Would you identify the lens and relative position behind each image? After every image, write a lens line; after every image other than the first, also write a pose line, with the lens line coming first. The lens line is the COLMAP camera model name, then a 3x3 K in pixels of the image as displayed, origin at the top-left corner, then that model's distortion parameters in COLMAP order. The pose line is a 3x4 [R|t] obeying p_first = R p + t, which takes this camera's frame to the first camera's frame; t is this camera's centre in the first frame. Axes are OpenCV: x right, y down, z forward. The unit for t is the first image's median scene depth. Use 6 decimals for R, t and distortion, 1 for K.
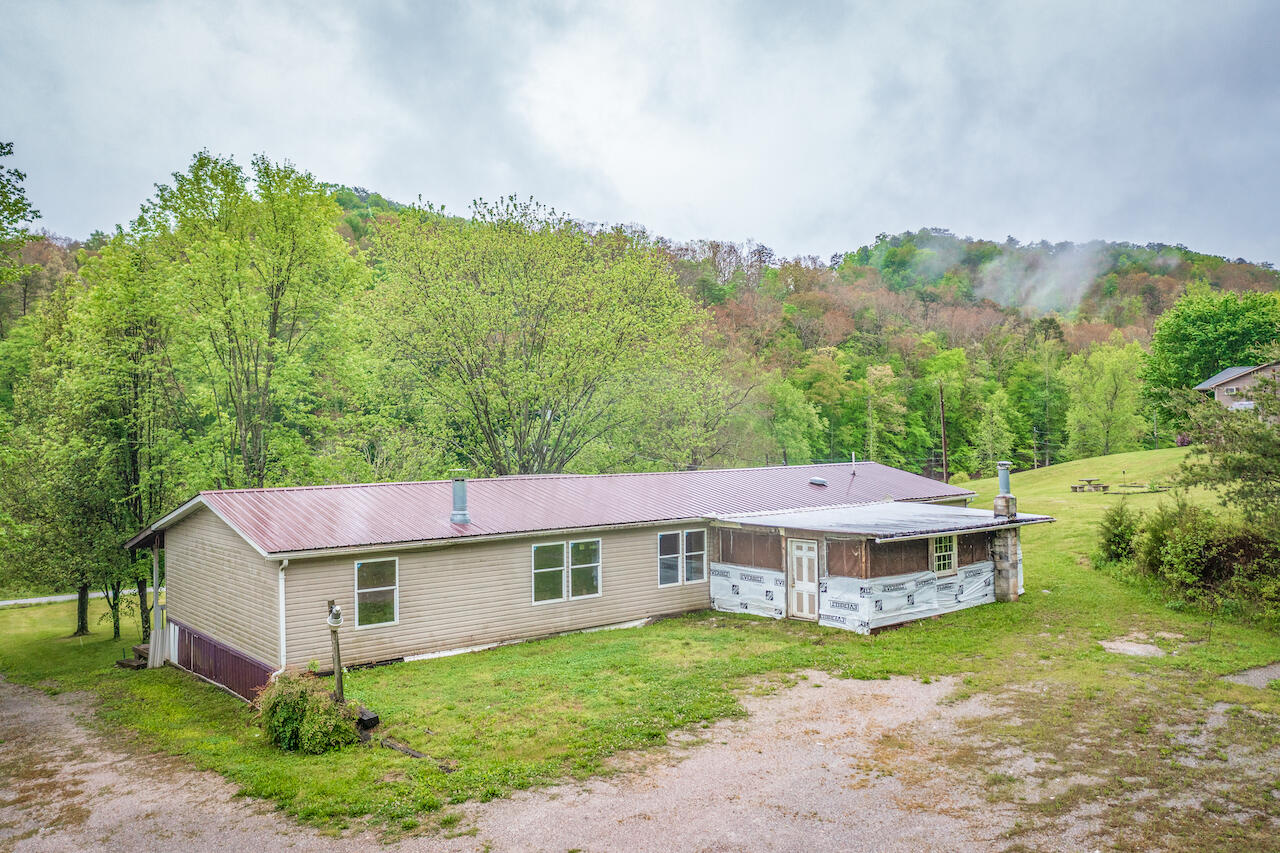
lens RADIAL K [[1006.0, 0, 639.0], [0, 1006.0, 430.0], [0, 0, 1]] dist [-0.013786, 0.000834]
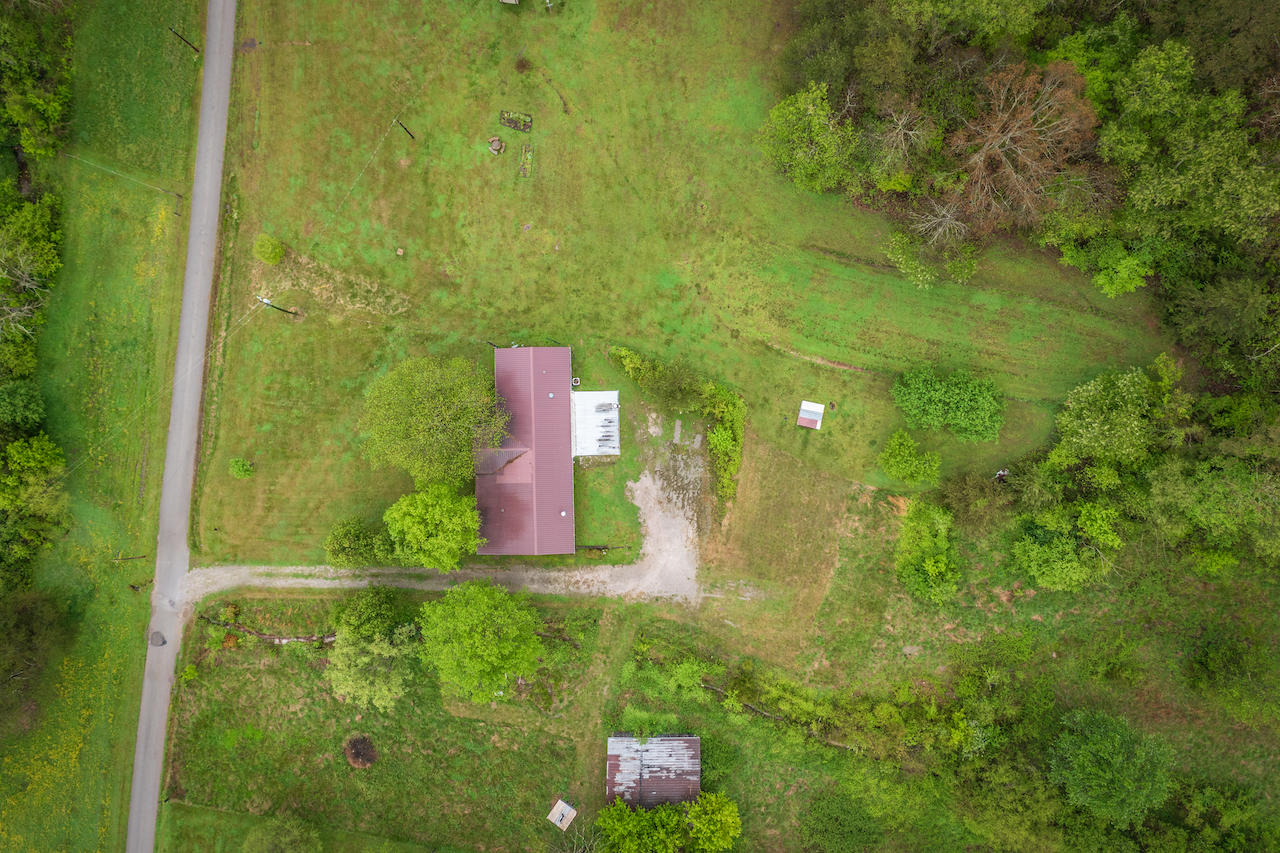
lens RADIAL K [[1006.0, 0, 640.0], [0, 1006.0, 424.7], [0, 0, 1]] dist [-0.013786, 0.000834]
pose [[0.618048, -0.785454, 0.032830, 0.313549], [0.001424, 0.042879, 0.999079, -6.485419], [-0.786139, -0.617432, 0.027620, 1.066734]]
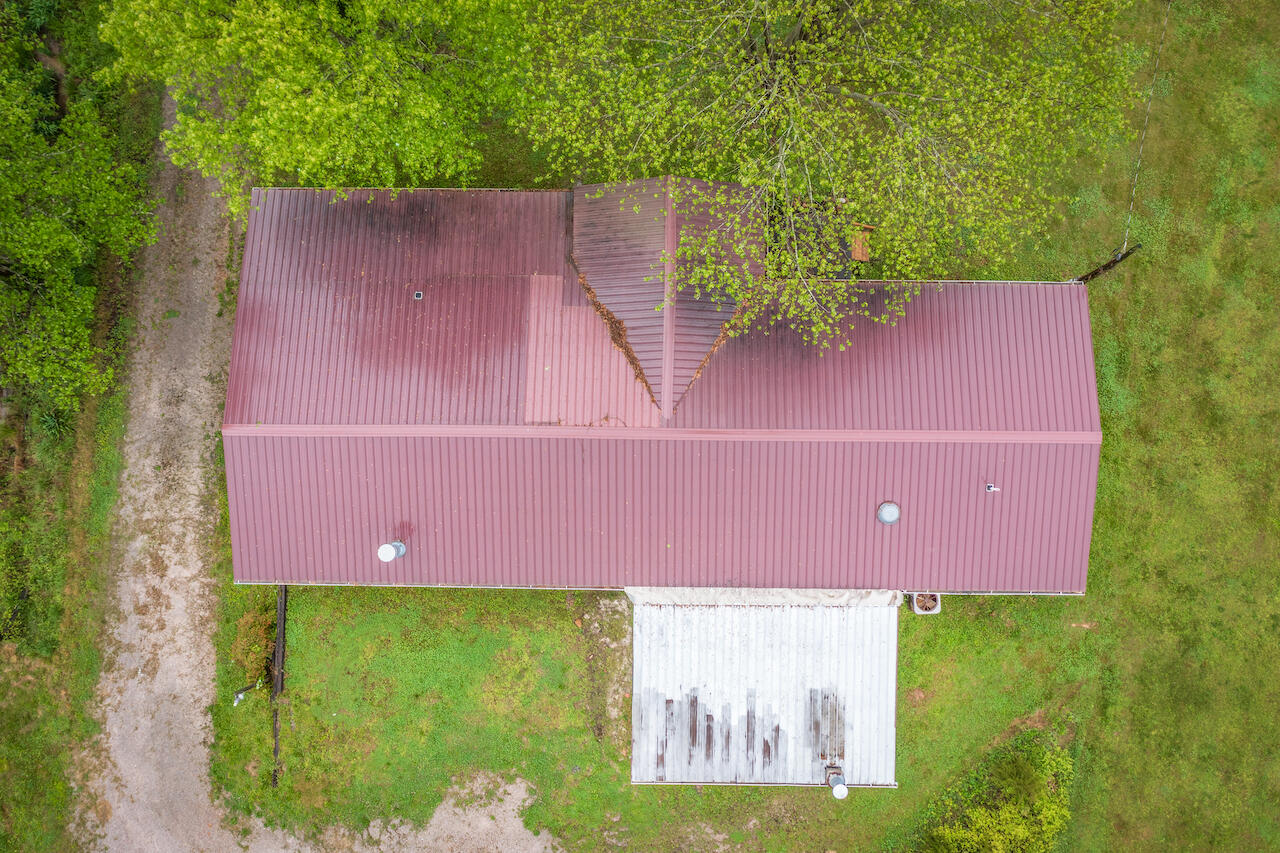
lens RADIAL K [[1006.0, 0, 638.7], [0, 1006.0, 426.3], [0, 0, 1]] dist [-0.013786, 0.000834]
pose [[0.764096, 0.645059, -0.007513, -0.051566], [-0.003371, 0.015638, 0.999872, -1.481546], [0.645094, -0.763973, 0.014123, 1.652371]]
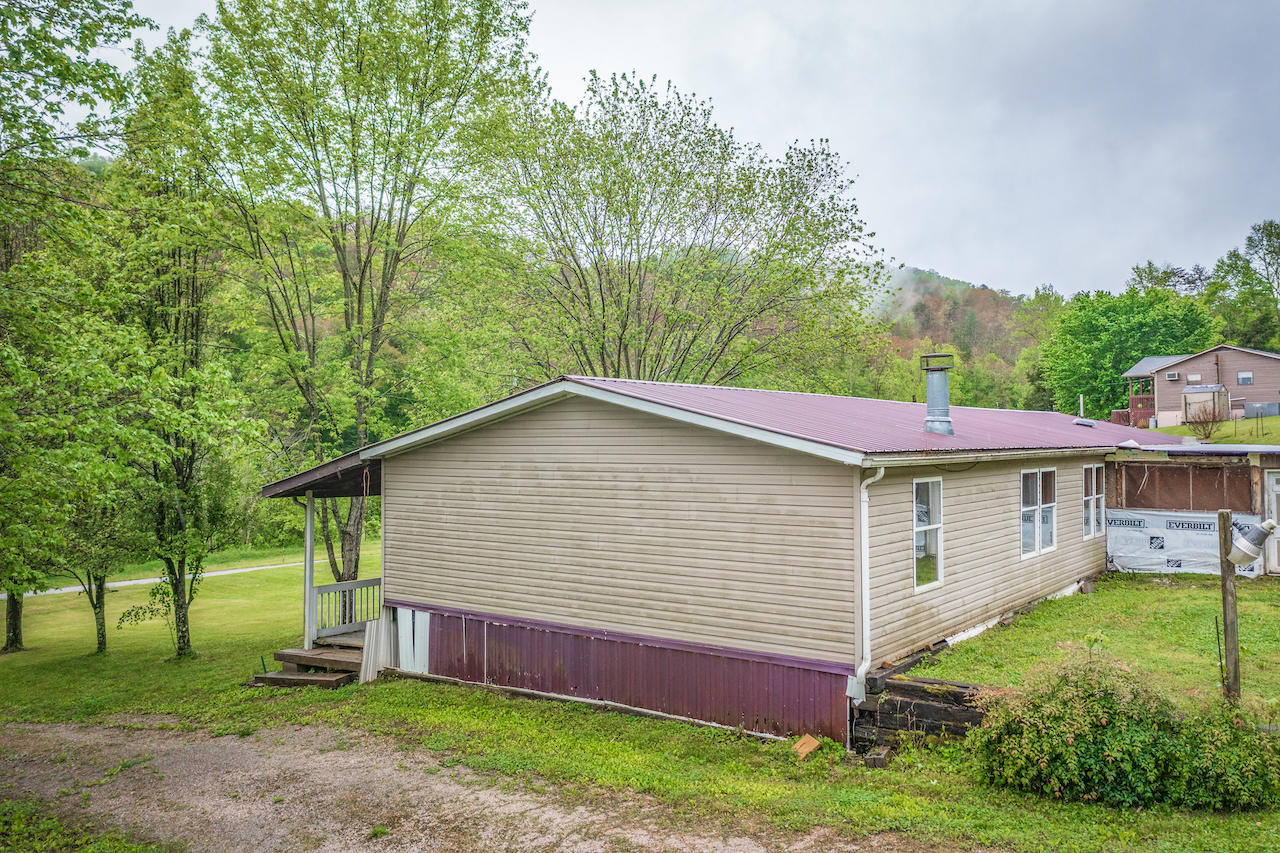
lens RADIAL K [[1006.0, 0, 637.5], [0, 1006.0, 423.3], [0, 0, 1]] dist [-0.013786, 0.000834]
pose [[0.974517, 0.012914, 0.223942, -0.666551], [-0.009375, 0.999814, -0.016858, 0.125535], [-0.224118, 0.014329, 0.974457, 0.518027]]
